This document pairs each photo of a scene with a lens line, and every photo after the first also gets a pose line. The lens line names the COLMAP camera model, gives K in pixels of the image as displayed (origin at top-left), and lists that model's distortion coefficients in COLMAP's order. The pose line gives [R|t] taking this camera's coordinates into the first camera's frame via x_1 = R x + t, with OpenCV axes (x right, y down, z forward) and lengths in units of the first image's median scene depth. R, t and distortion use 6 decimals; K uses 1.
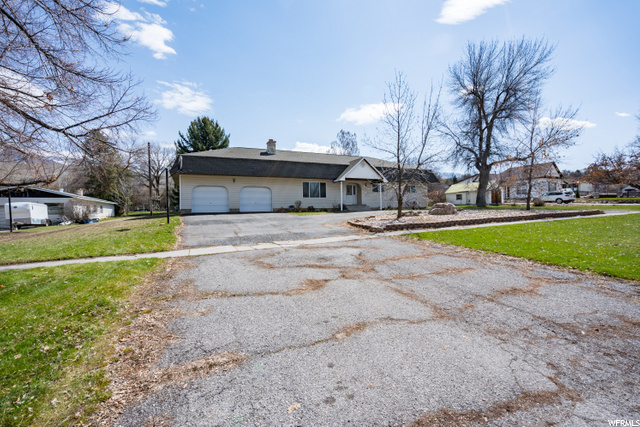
lens RADIAL K [[290.7, 0, 320.0], [0, 290.7, 213.5], [0, 0, 1]] dist [-0.000832, 0.000027]
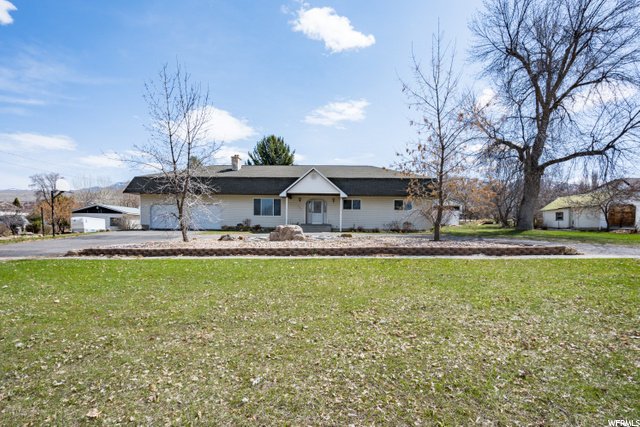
lens RADIAL K [[310.1, 0, 320.3], [0, 310.1, 243.7], [0, 0, 1]] dist [0.003428, 0.000379]
pose [[0.877776, 0.052909, -0.476141, 0.594068], [-0.032714, 0.998183, 0.050610, -0.021052], [0.477953, -0.028848, 0.877911, 0.217352]]
